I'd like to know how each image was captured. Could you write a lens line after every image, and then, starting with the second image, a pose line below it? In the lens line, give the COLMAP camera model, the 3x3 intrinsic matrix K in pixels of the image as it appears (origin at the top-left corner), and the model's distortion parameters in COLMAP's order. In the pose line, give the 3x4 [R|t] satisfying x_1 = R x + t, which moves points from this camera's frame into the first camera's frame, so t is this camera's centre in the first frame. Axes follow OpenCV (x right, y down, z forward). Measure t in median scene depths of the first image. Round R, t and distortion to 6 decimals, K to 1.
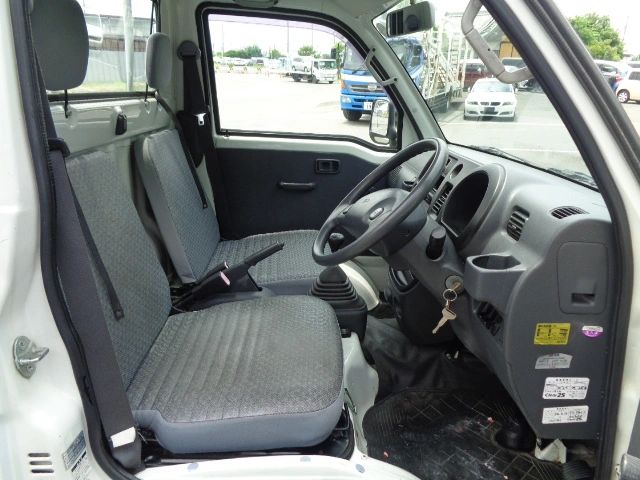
lens RADIAL K [[480.0, 0, 321.4], [0, 480.0, 239.4], [0, 0, 1]] dist [0.007740, -0.005017]
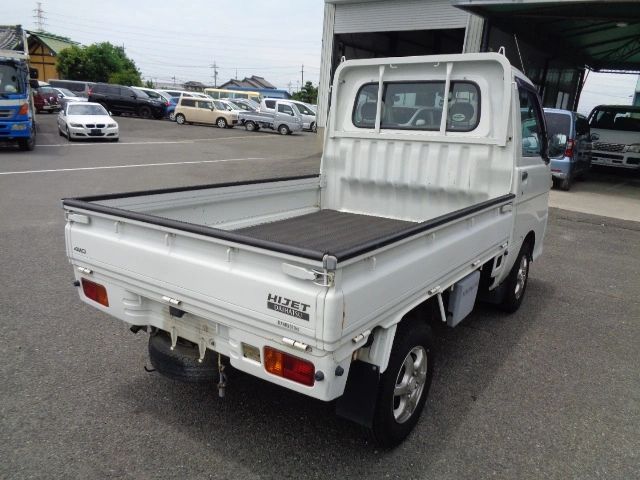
lens RADIAL K [[480.0, 0, 321.1], [0, 480.0, 246.1], [0, 0, 1]] dist [0.007740, -0.005017]
pose [[0.623083, -0.204423, 0.754969, -0.115952], [0.225394, 0.971223, 0.076959, 0.005559], [-0.748976, 0.122214, 0.651229, -0.026480]]
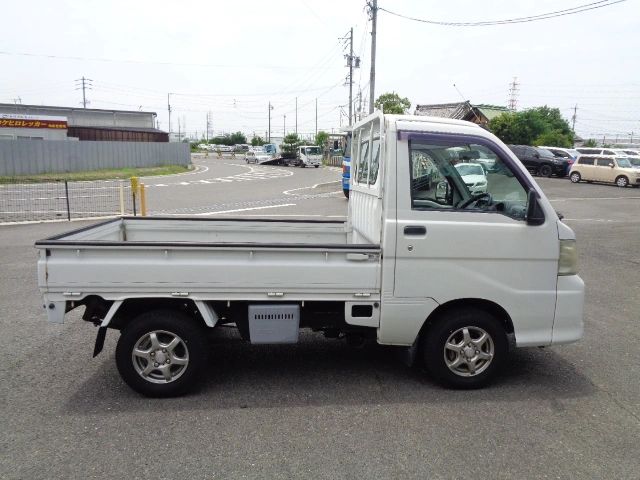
lens RADIAL K [[480.0, 0, 318.7], [0, 480.0, 239.1], [0, 0, 1]] dist [0.007740, -0.005017]
pose [[0.998932, -0.013729, 0.044118, -0.040960], [0.020752, 0.986424, -0.162903, 0.023760], [-0.041282, 0.163645, 0.985655, -0.083075]]
